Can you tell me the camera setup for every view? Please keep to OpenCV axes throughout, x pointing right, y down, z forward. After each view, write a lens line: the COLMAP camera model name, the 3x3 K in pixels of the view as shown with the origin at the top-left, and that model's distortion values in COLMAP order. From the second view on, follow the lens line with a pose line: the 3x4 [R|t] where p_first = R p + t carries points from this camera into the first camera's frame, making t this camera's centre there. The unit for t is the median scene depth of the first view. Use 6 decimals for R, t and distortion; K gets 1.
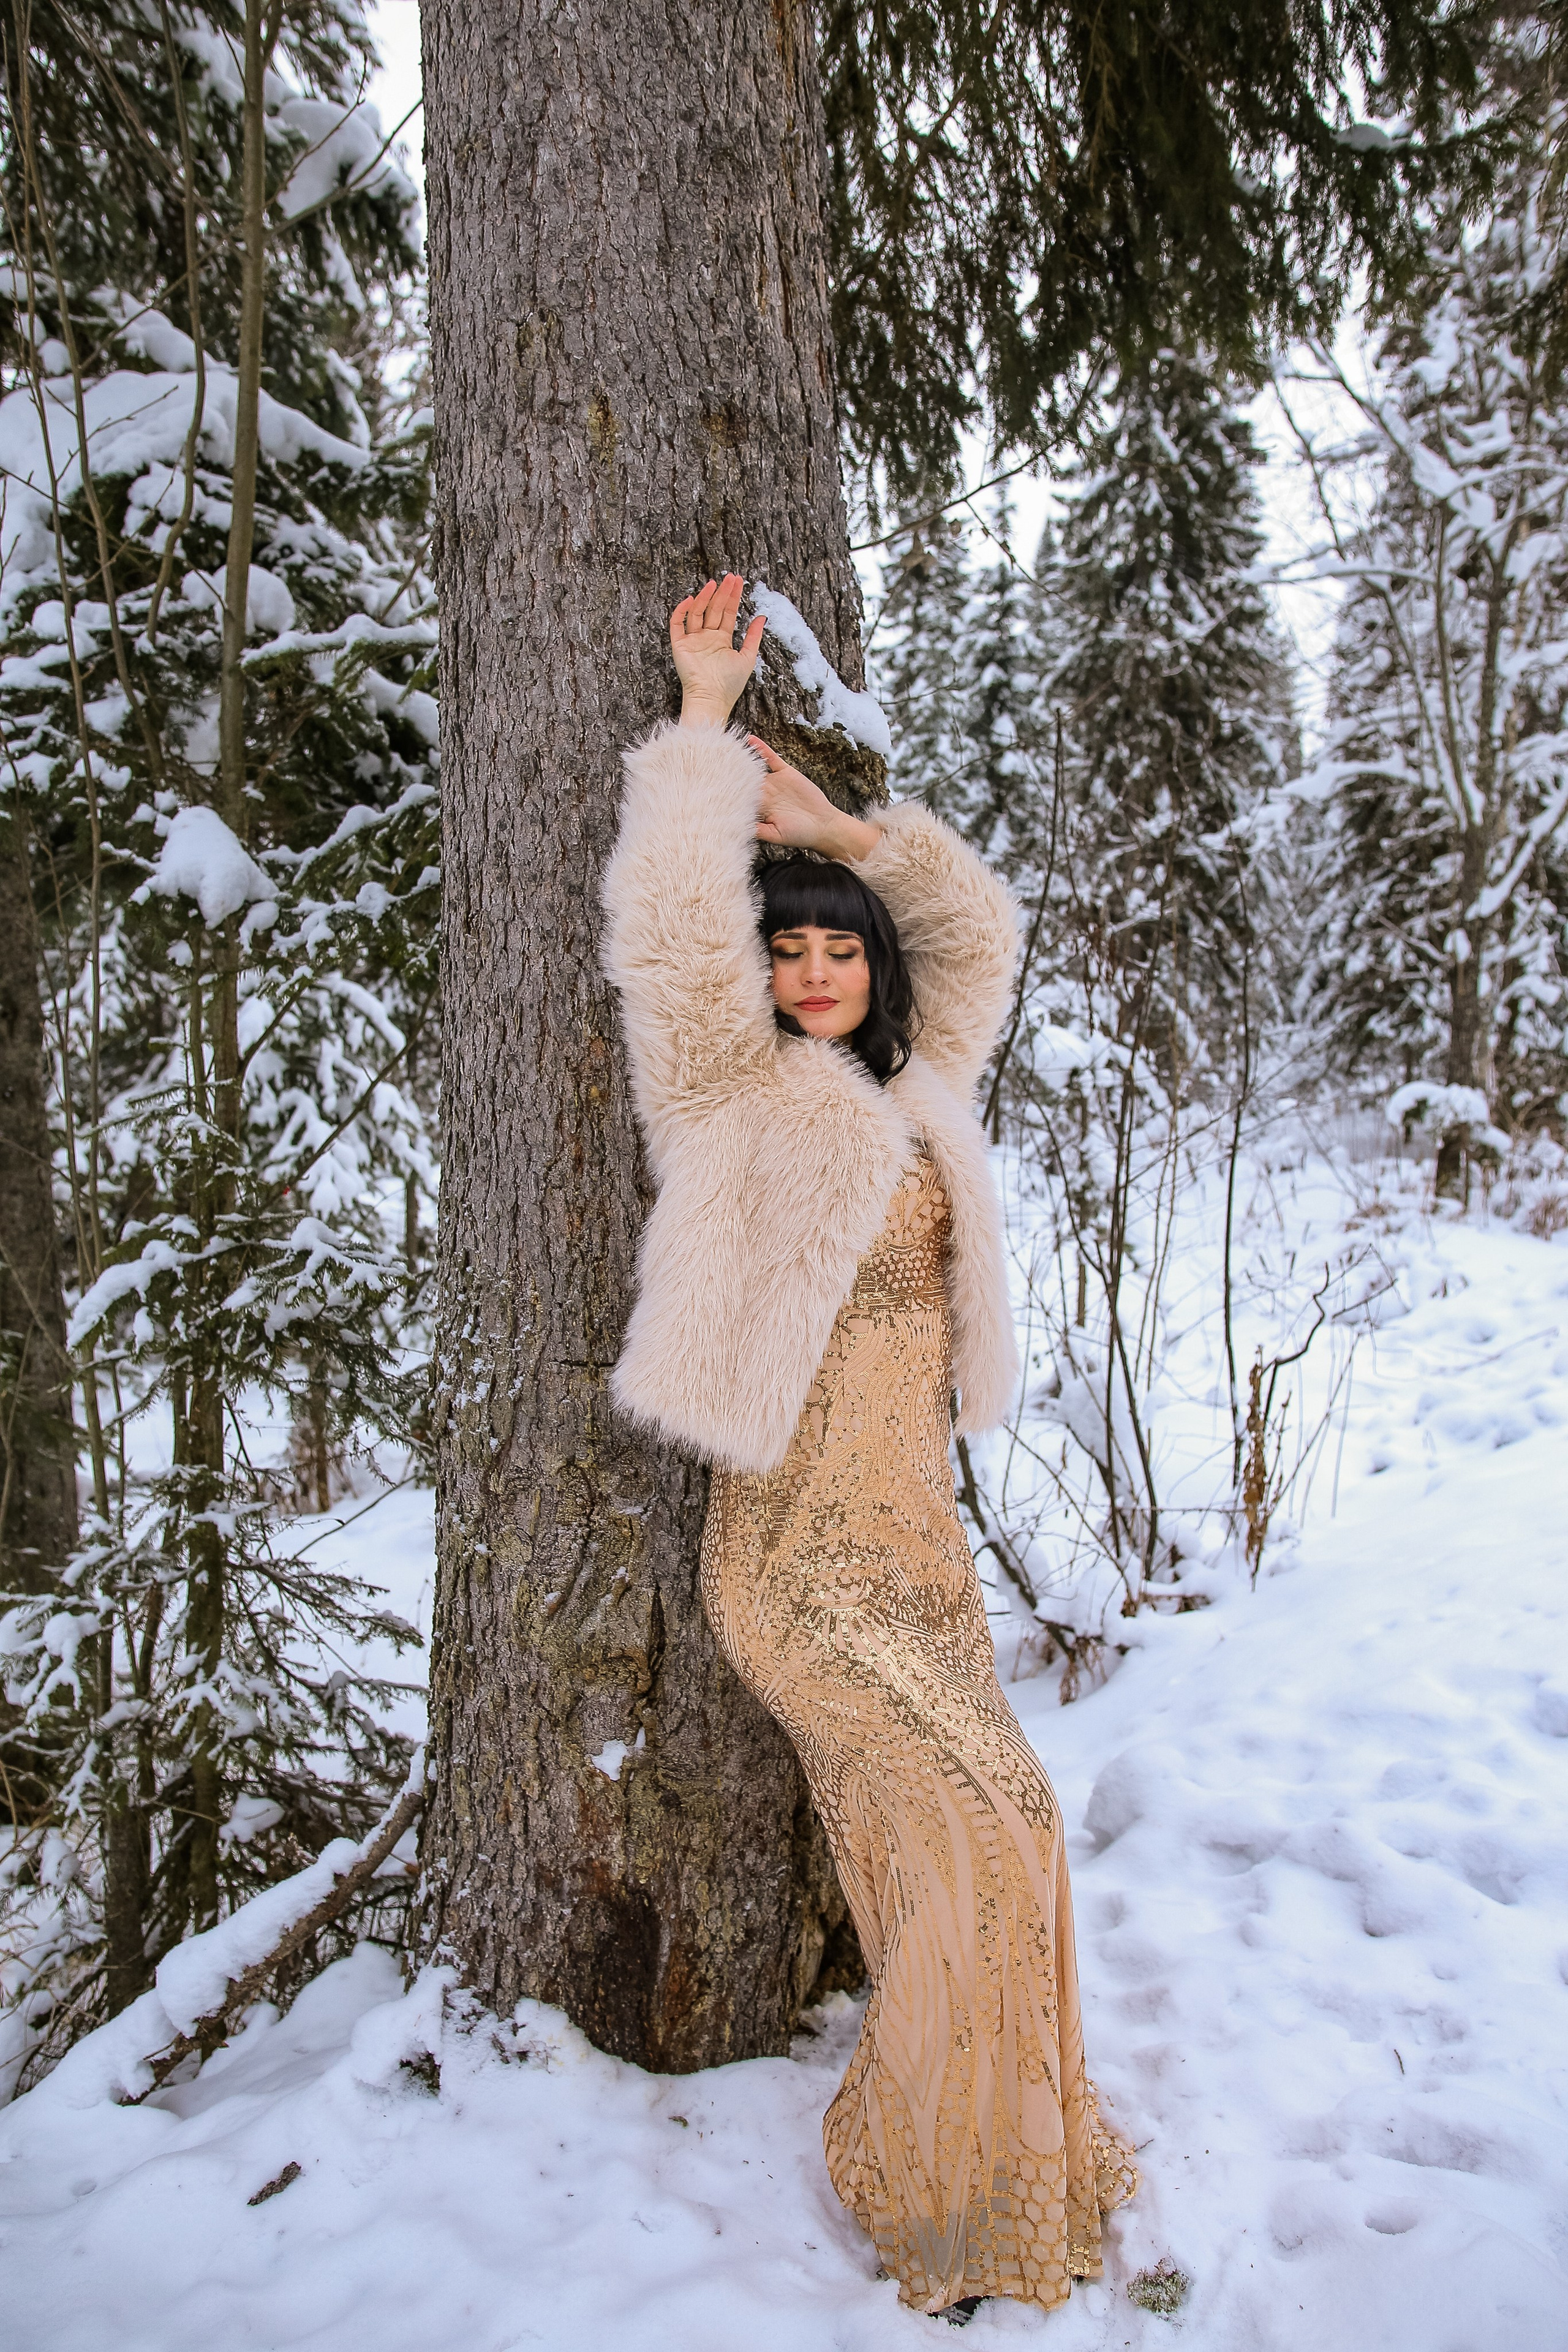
lens RADIAL K [[1606.6, 0, 784.0], [0, 1606.6, 1176.0], [0, 0, 1]] dist [-0.067652, 0.029446]
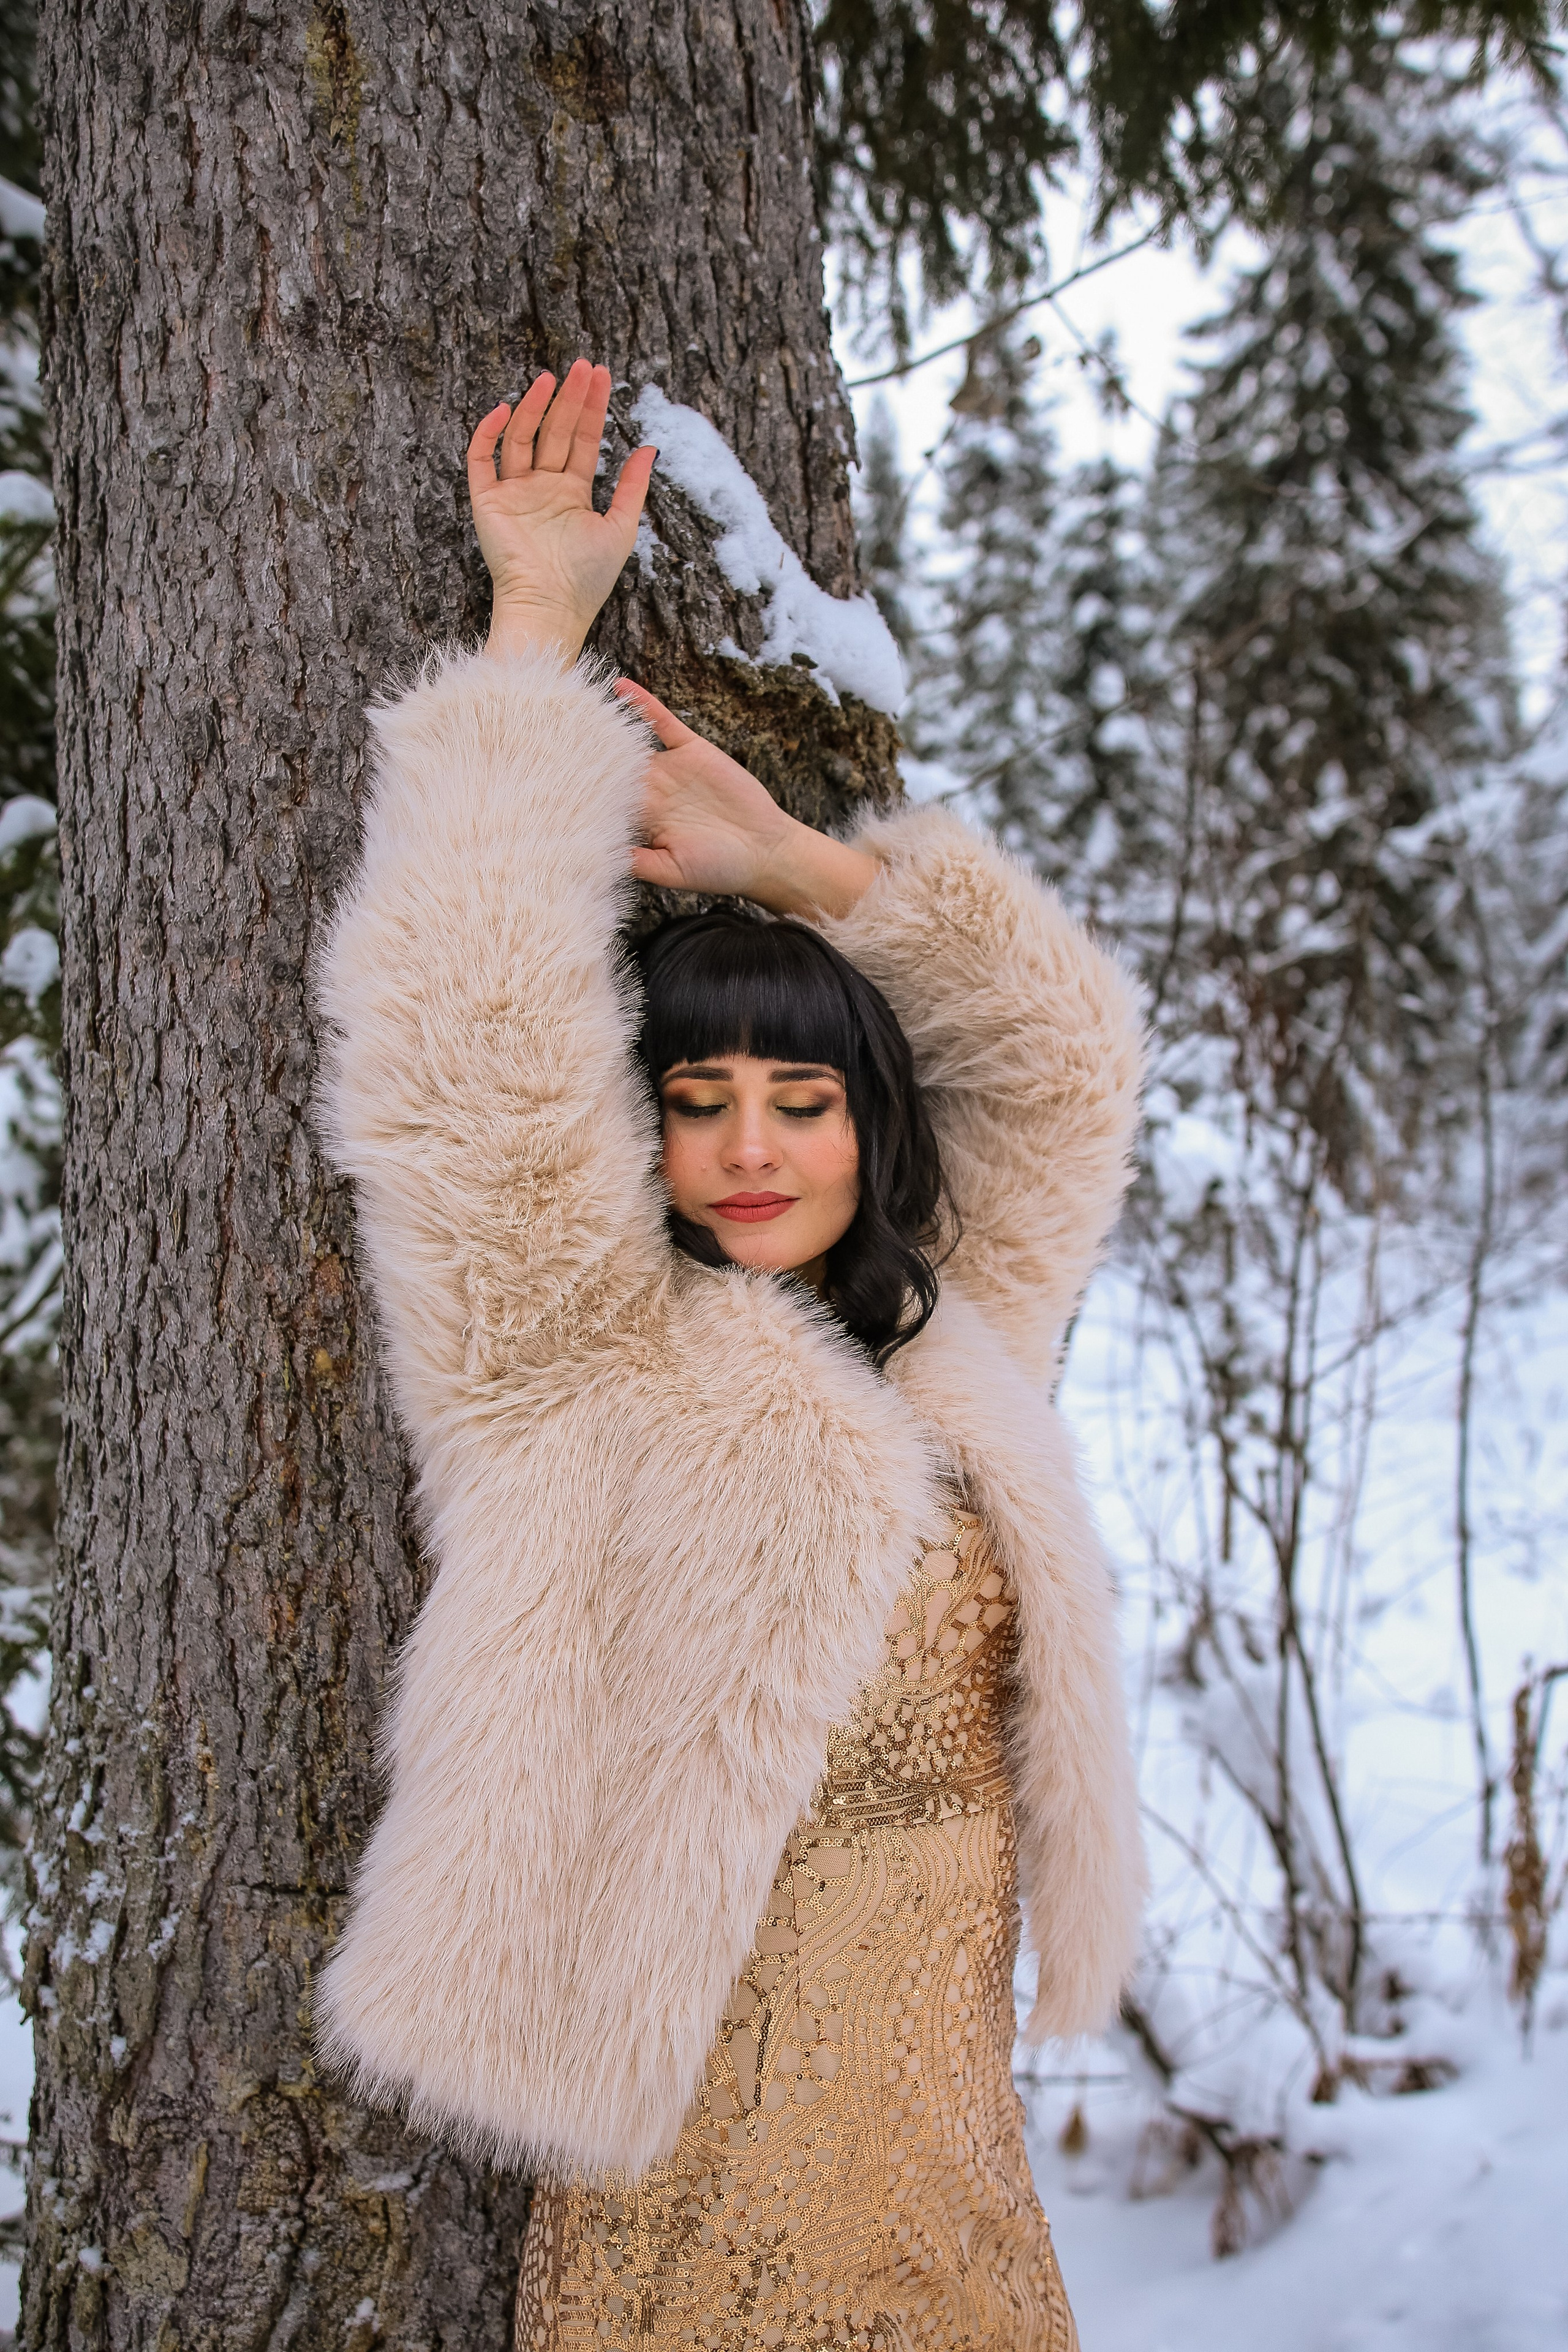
lens RADIAL K [[2201.3, 0, 784.0], [0, 2201.3, 1176.0], [0, 0, 1]] dist [0.005026, 0.085992]
pose [[0.999944, 0.003031, -0.010121, 0.016576], [-0.003579, 0.998505, -0.054544, -0.032793], [0.009941, 0.054577, 0.998460, 0.129453]]
